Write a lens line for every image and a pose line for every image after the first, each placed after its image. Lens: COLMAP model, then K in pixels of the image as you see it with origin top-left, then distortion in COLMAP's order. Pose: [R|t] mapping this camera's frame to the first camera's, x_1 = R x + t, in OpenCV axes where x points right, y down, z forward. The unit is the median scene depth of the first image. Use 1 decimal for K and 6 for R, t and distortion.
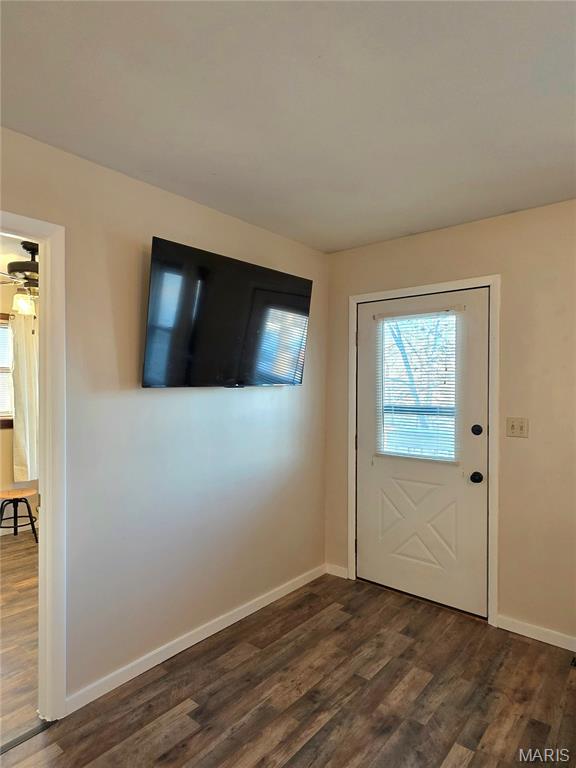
lens RADIAL K [[465.8, 0, 289.9], [0, 465.8, 384.7], [0, 0, 1]] dist [-0.000748, -0.000989]
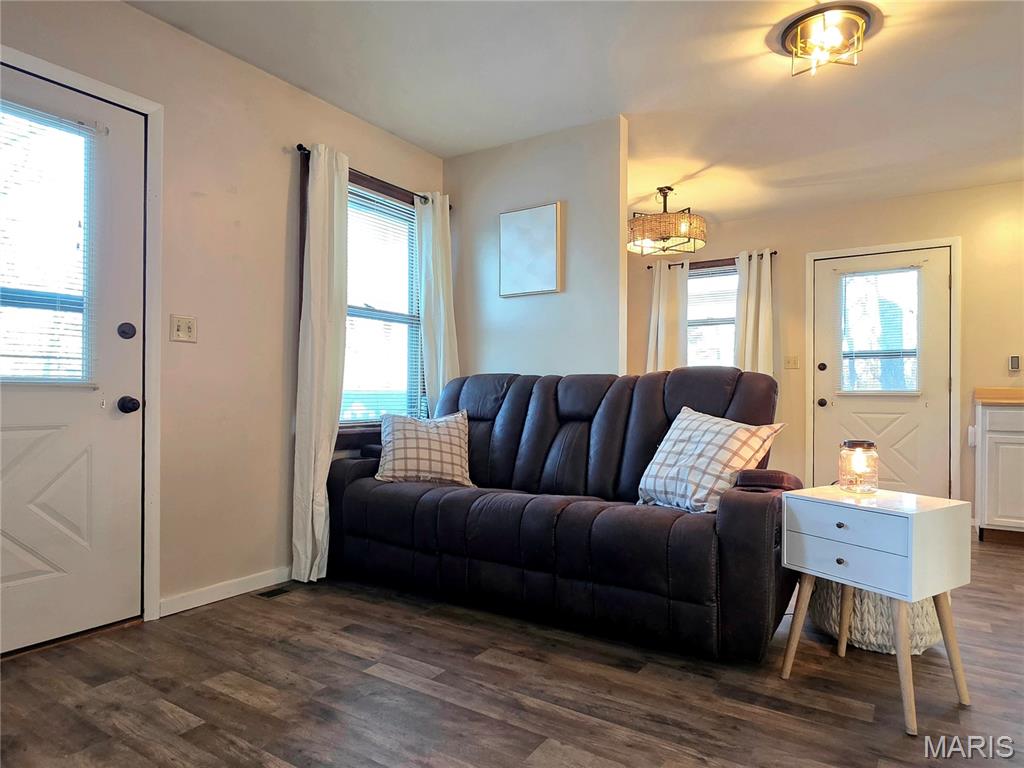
lens RADIAL K [[621.0, 0, 520.2], [0, 621.0, 387.3], [0, 0, 1]] dist [-0.000748, -0.000989]
pose [[-0.103386, -0.008603, 0.994604, -0.596005], [-0.004009, 0.999958, 0.008233, 0.194673], [-0.994633, -0.003136, -0.103416, 0.645590]]
